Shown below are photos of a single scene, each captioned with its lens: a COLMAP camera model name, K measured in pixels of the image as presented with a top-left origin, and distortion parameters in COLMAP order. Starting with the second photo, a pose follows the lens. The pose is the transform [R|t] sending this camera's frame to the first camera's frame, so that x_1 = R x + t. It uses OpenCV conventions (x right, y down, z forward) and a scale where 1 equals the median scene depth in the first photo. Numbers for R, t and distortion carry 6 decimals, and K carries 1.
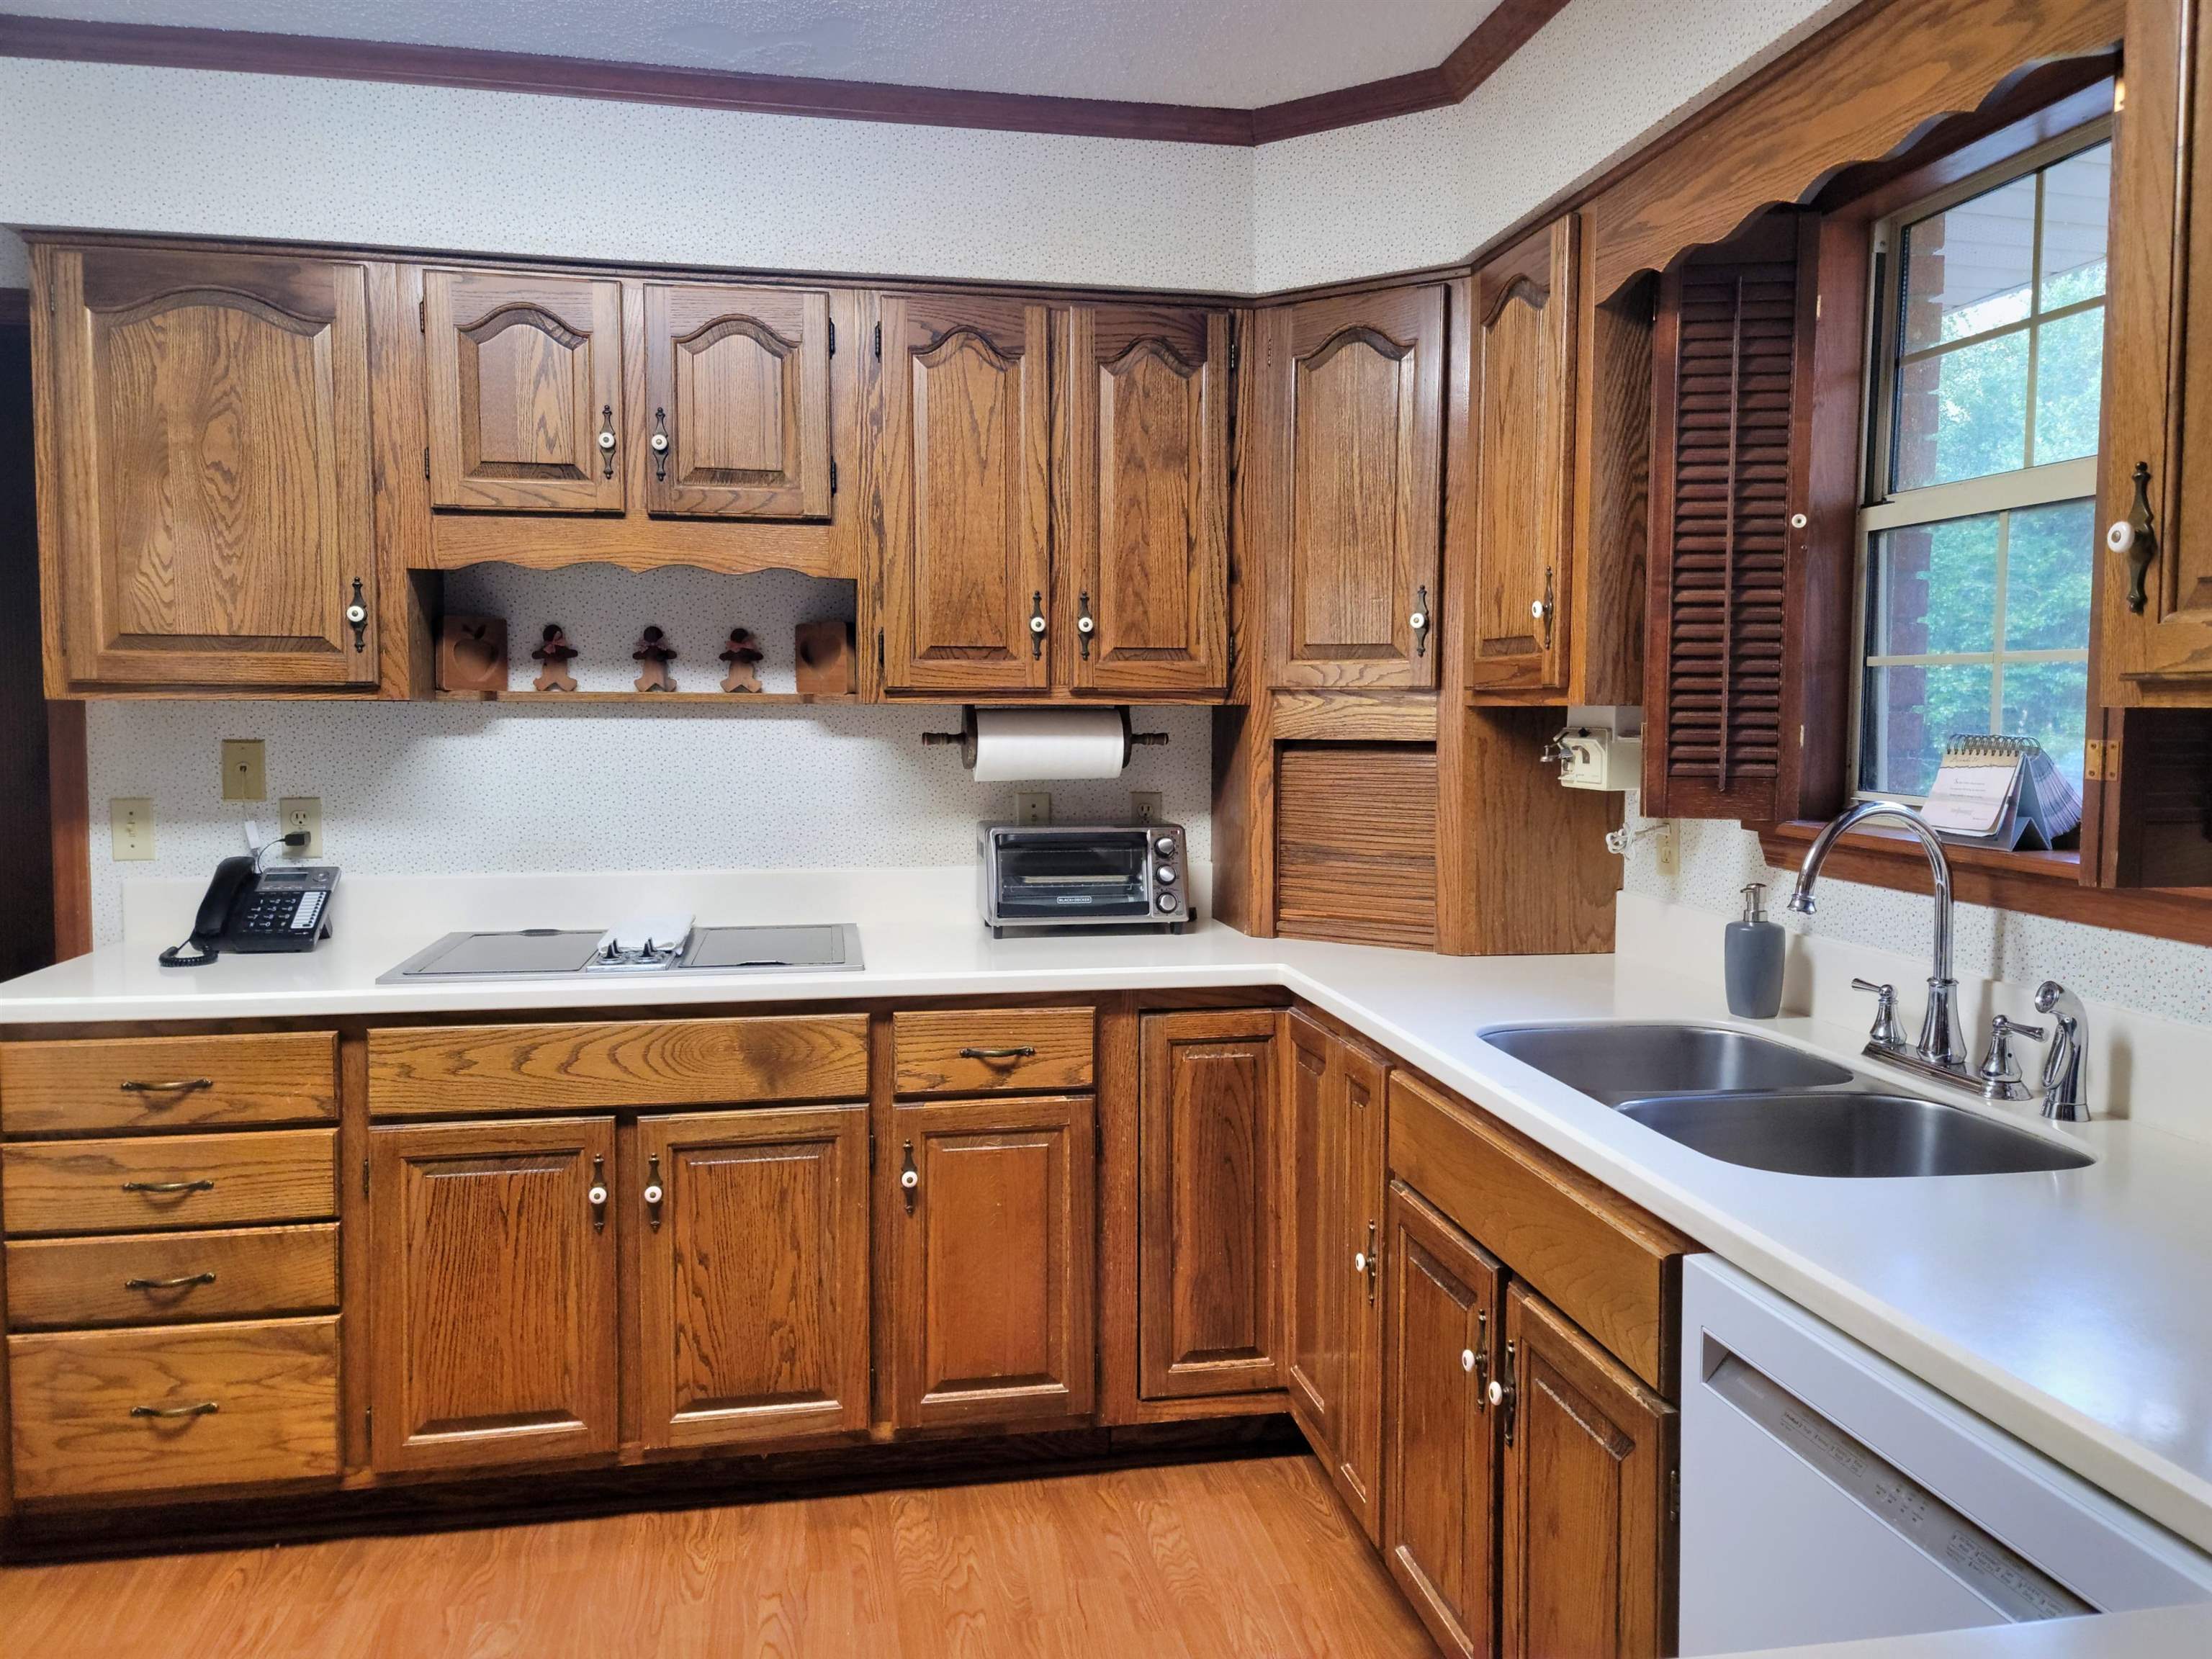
lens RADIAL K [[1641.5, 0, 1107.5], [0, 1641.5, 820.1], [0, 0, 1]] dist [0.016548, 0.002360]
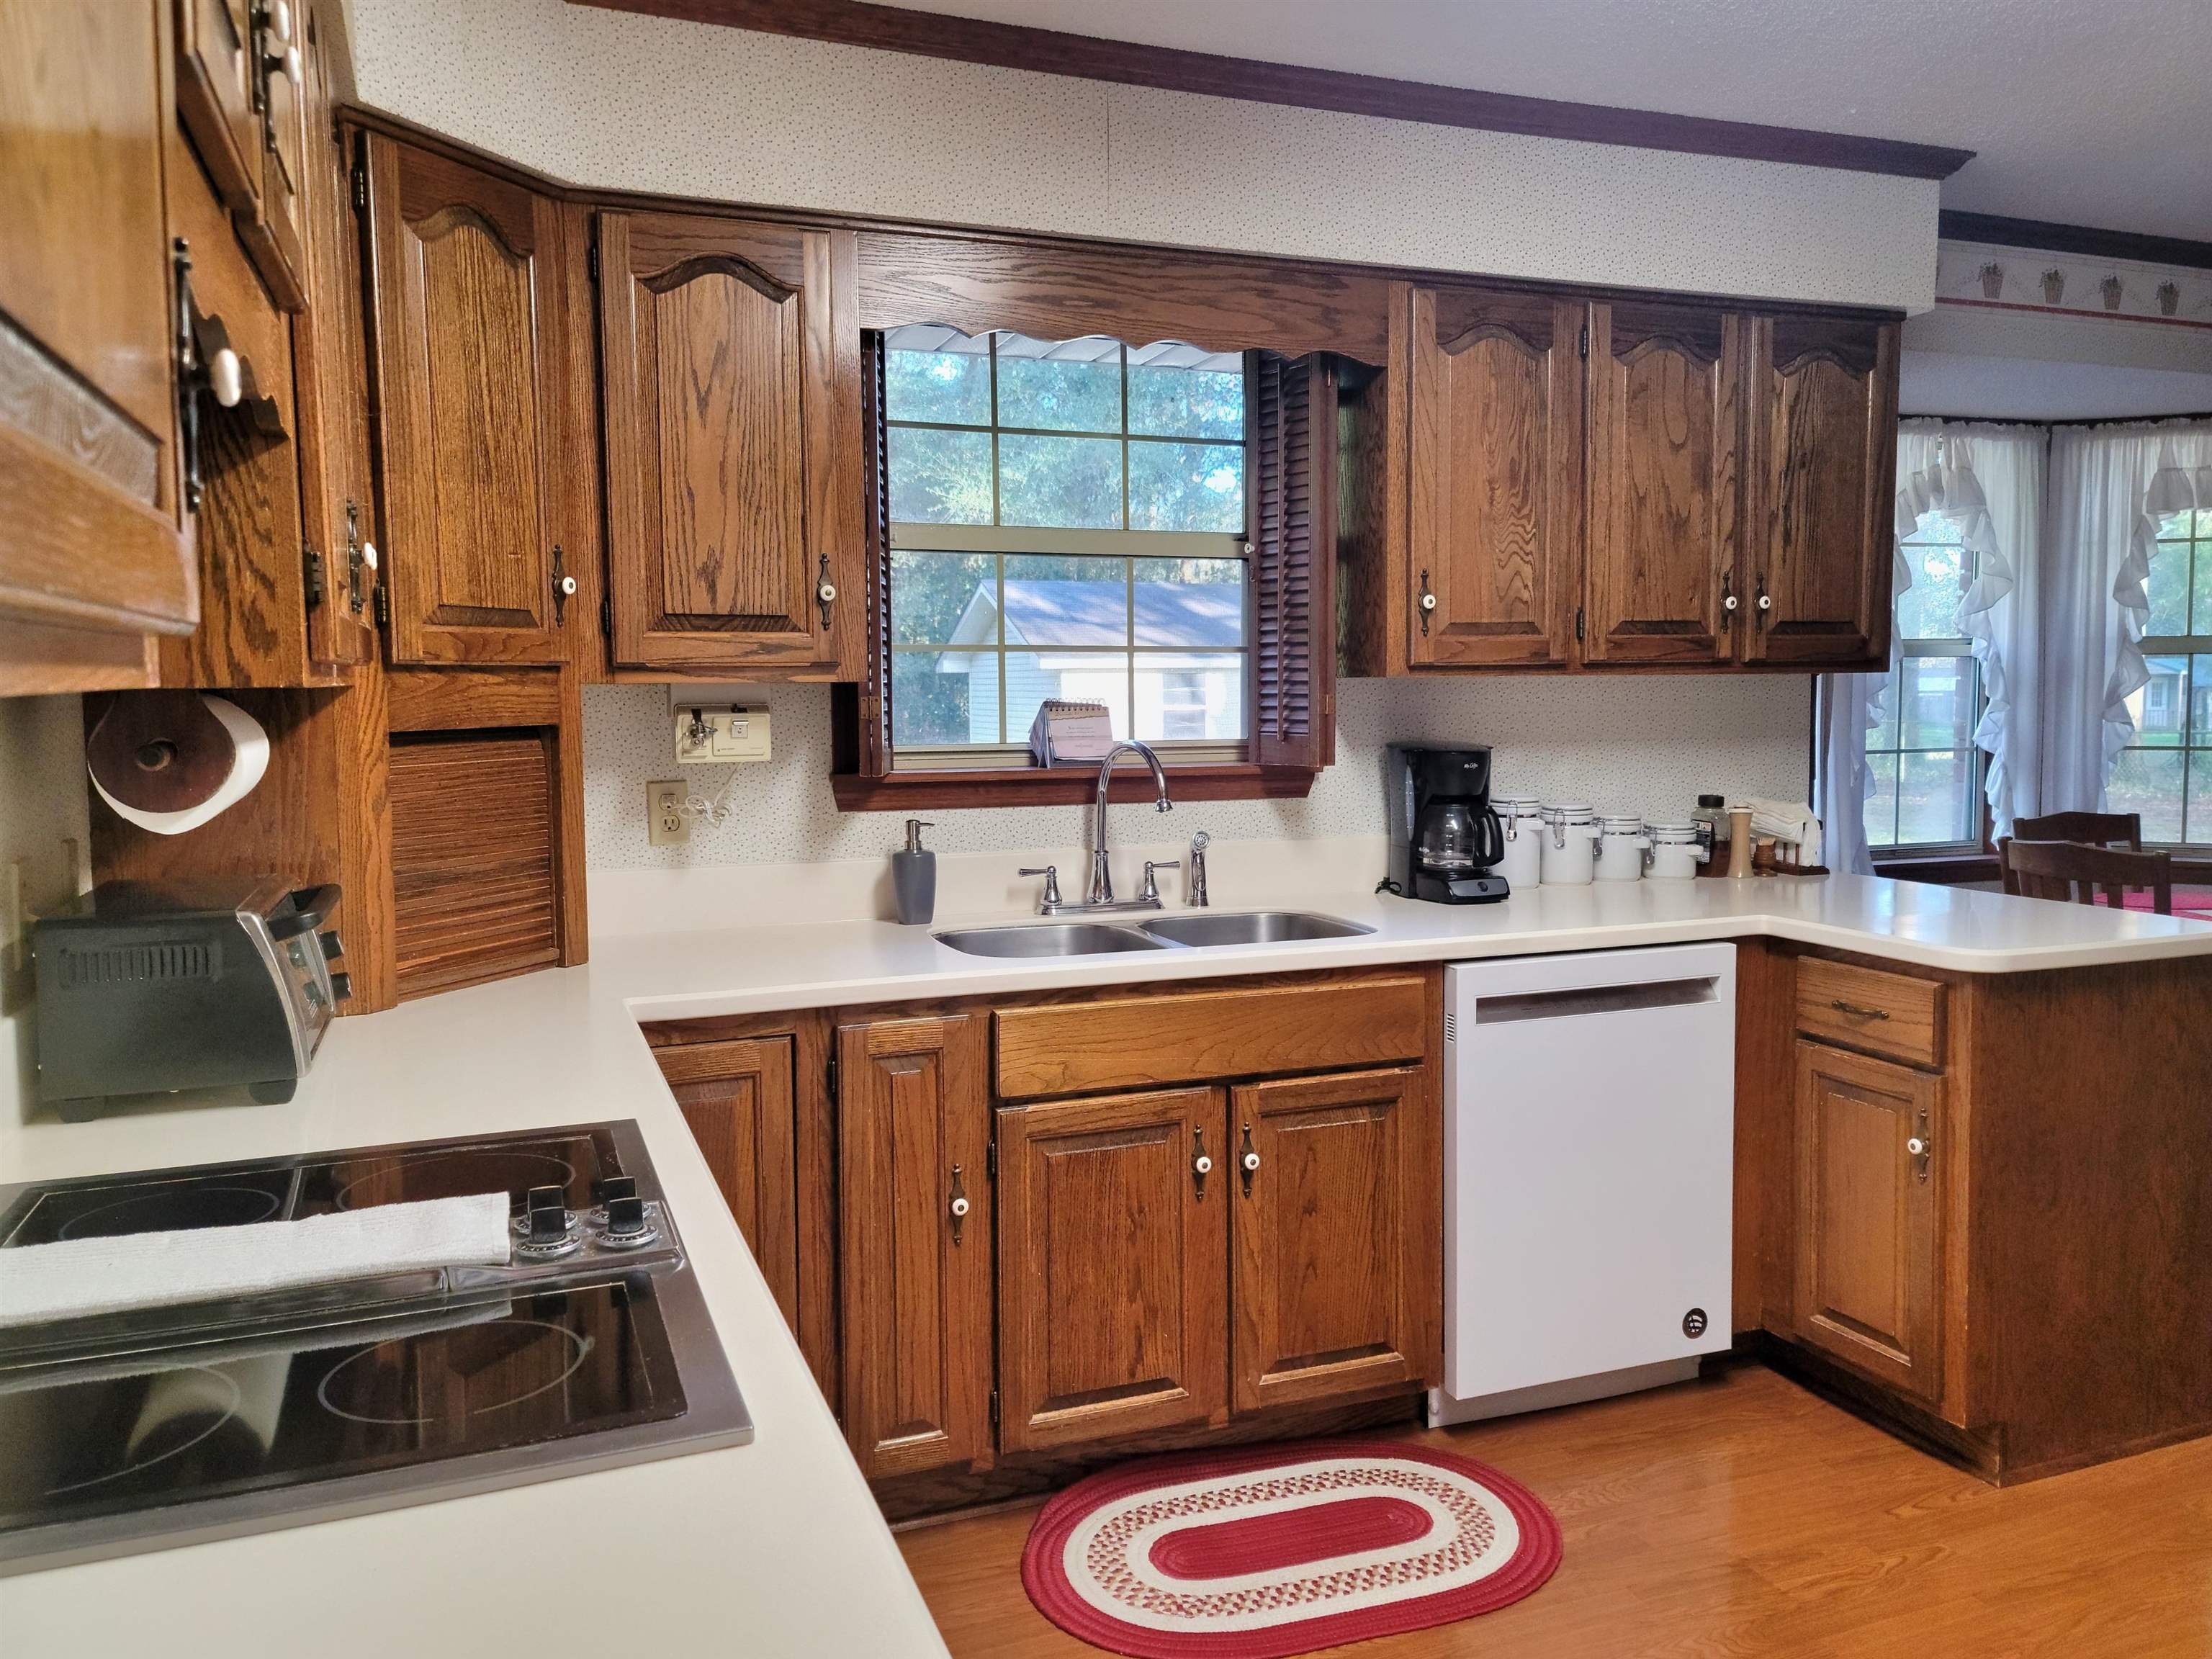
lens RADIAL K [[1641.5, 0, 1100.8], [0, 1641.5, 821.9], [0, 0, 1]] dist [0.016548, 0.002360]
pose [[-0.184447, -0.084014, 0.979245, -0.743156], [0.081535, 0.991597, 0.100431, -0.064145], [-0.979455, 0.098367, -0.176047, 0.917500]]
